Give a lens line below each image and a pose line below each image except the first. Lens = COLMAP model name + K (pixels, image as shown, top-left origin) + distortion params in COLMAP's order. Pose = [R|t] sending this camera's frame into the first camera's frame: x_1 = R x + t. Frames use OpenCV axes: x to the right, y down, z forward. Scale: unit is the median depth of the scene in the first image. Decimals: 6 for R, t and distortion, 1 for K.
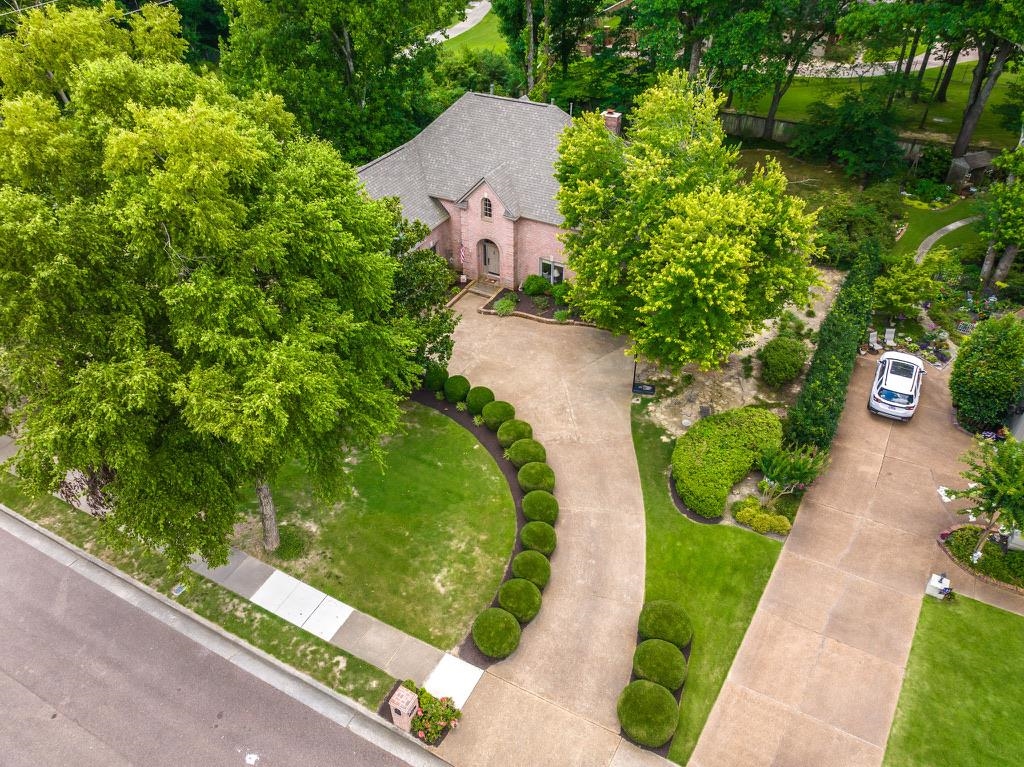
lens RADIAL K [[720.4, 0, 512.0], [0, 720.4, 383.5], [0, 0, 1]] dist [-0.004016, -0.000143]
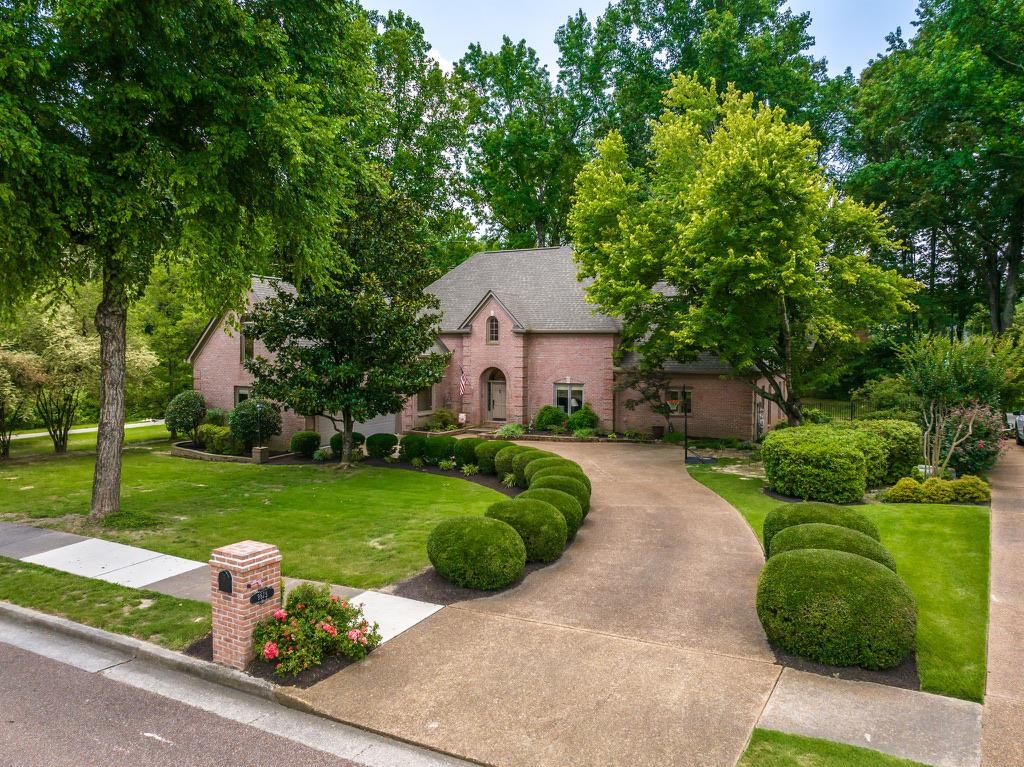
lens RADIAL K [[720.4, 0, 512.0], [0, 720.4, 383.5], [0, 0, 1]] dist [-0.004016, -0.000143]
pose [[0.999748, 0.008960, -0.020604, 0.011686], [-0.019255, 0.814251, -0.580194, 0.529929], [0.011579, 0.580444, 0.814218, 0.529266]]
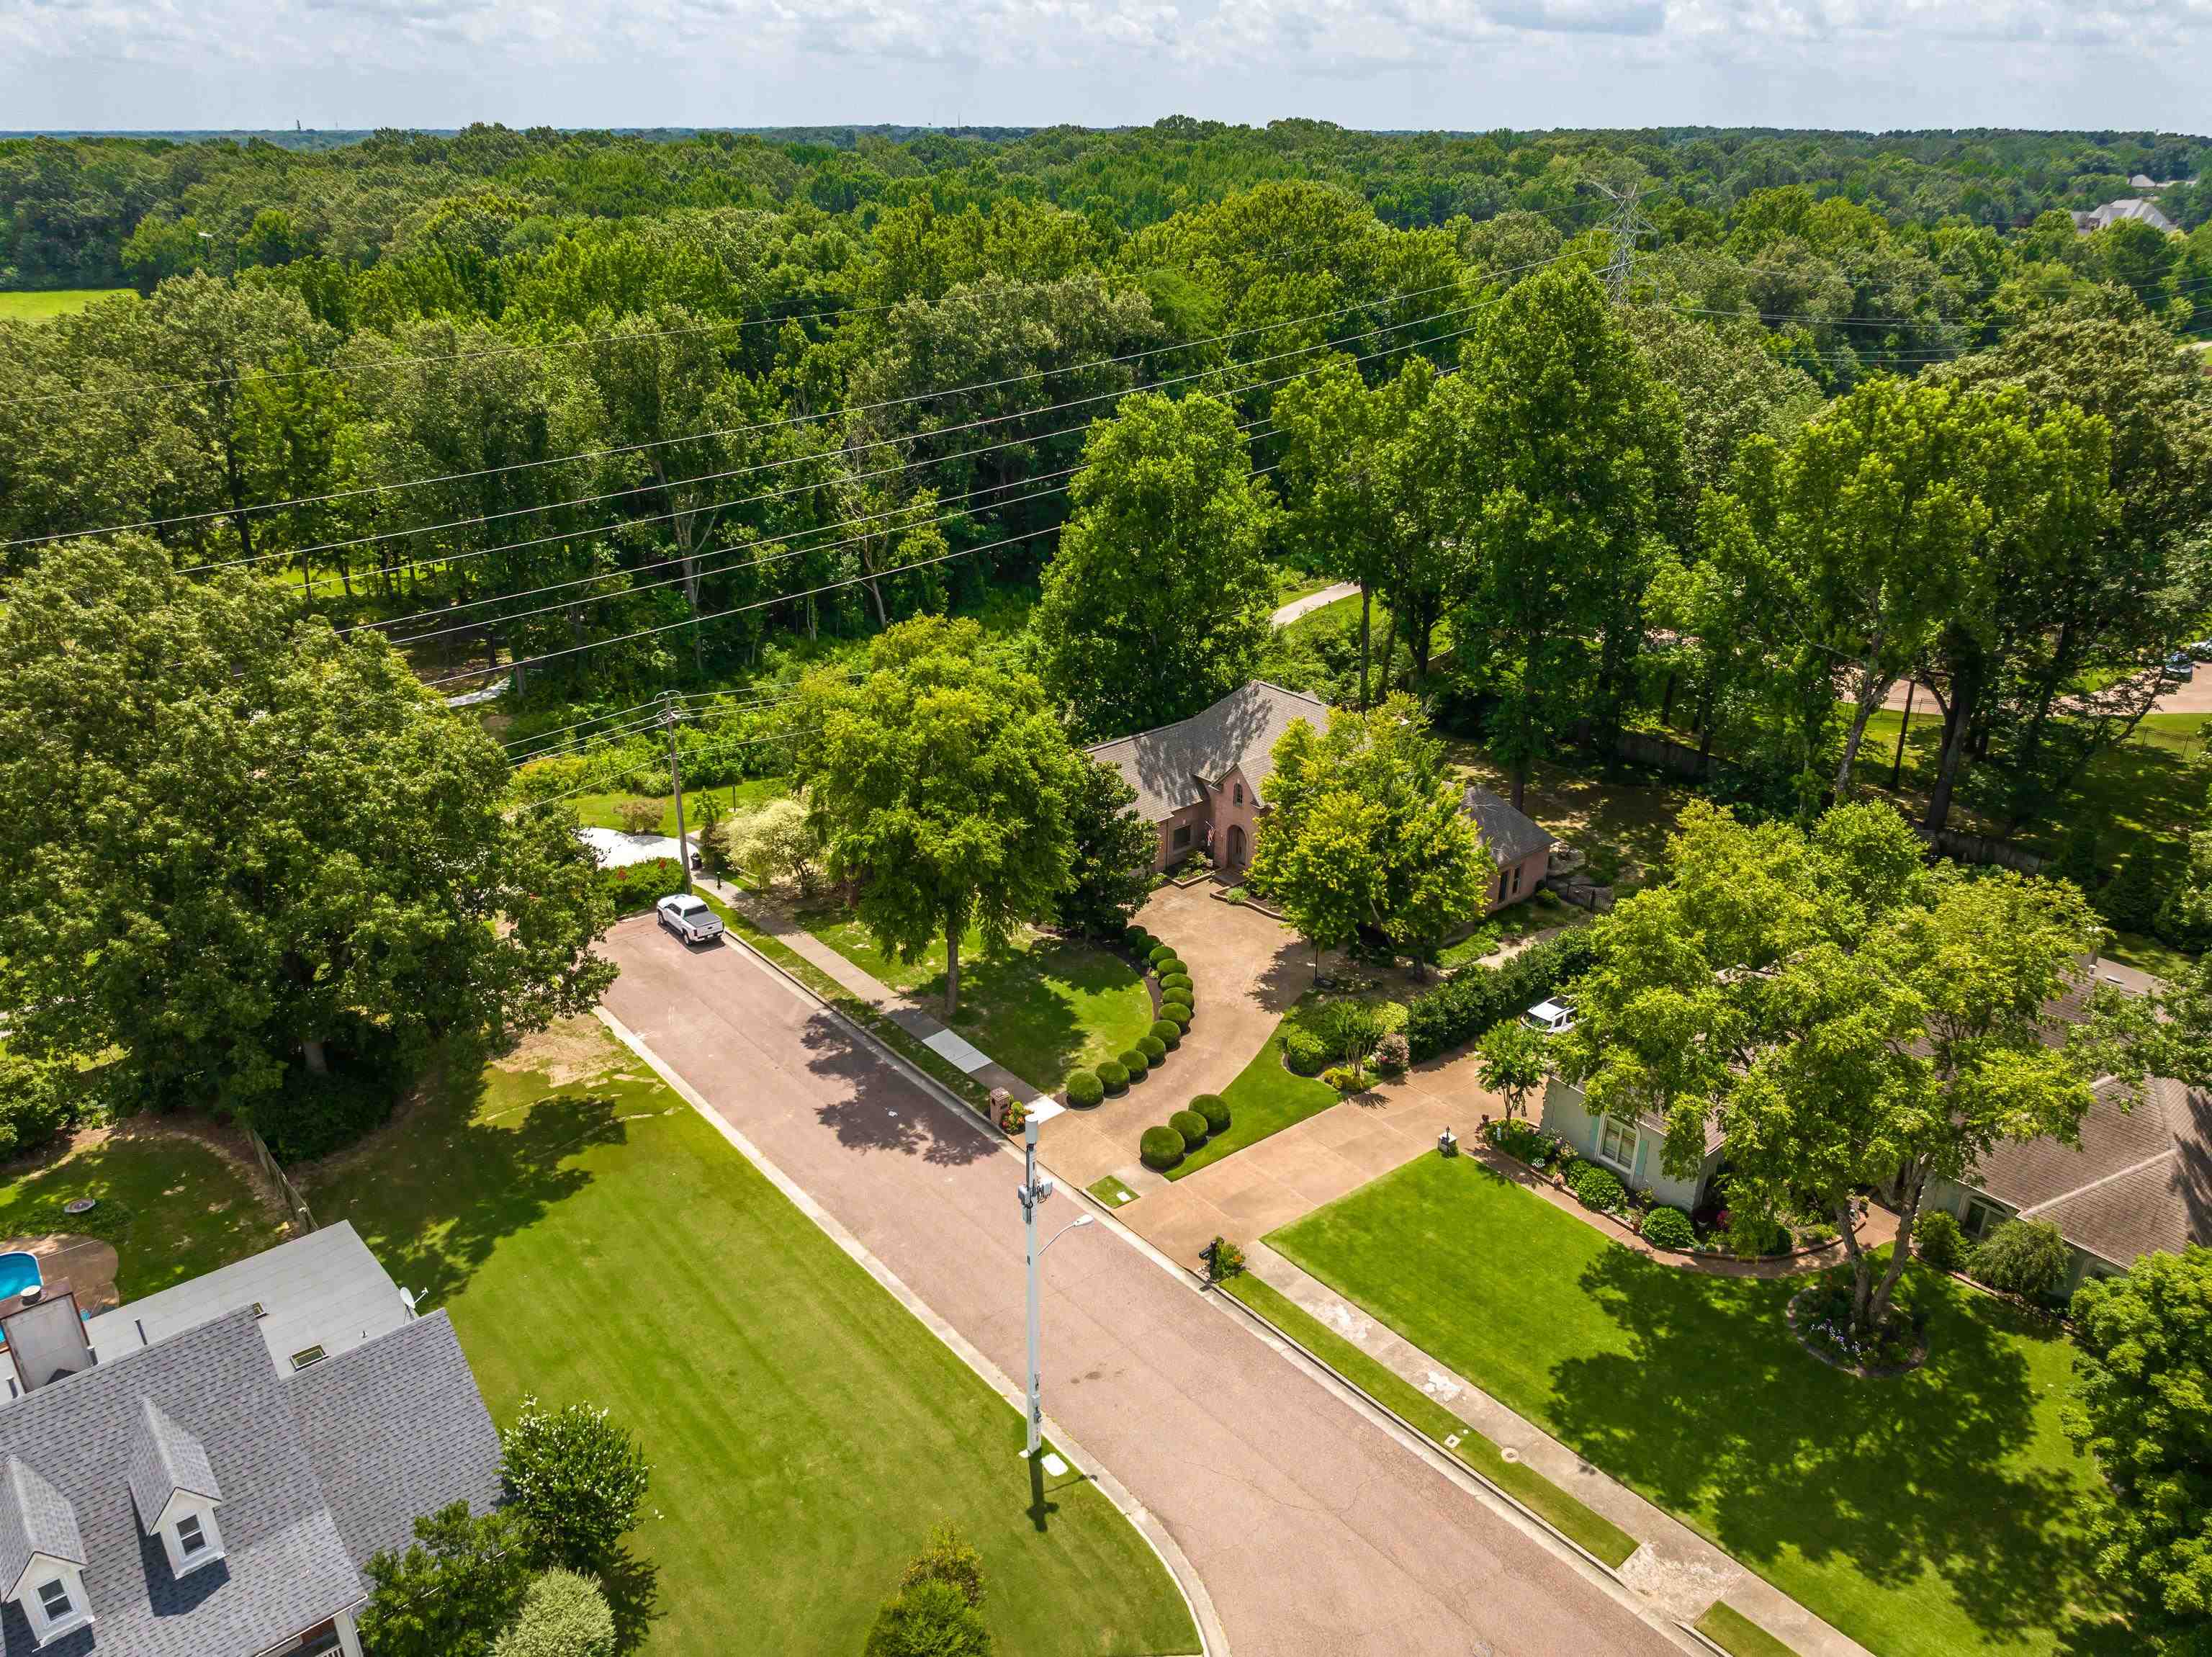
lens RADIAL K [[1556.2, 0, 1106.0], [0, 1556.2, 828.5], [0, 0, 1]] dist [-0.004016, -0.000143]
pose [[0.927133, 0.155913, -0.340756, 0.867863], [-0.233466, 0.951615, -0.199806, 0.440975], [0.293117, 0.264802, 0.918674, -1.627627]]
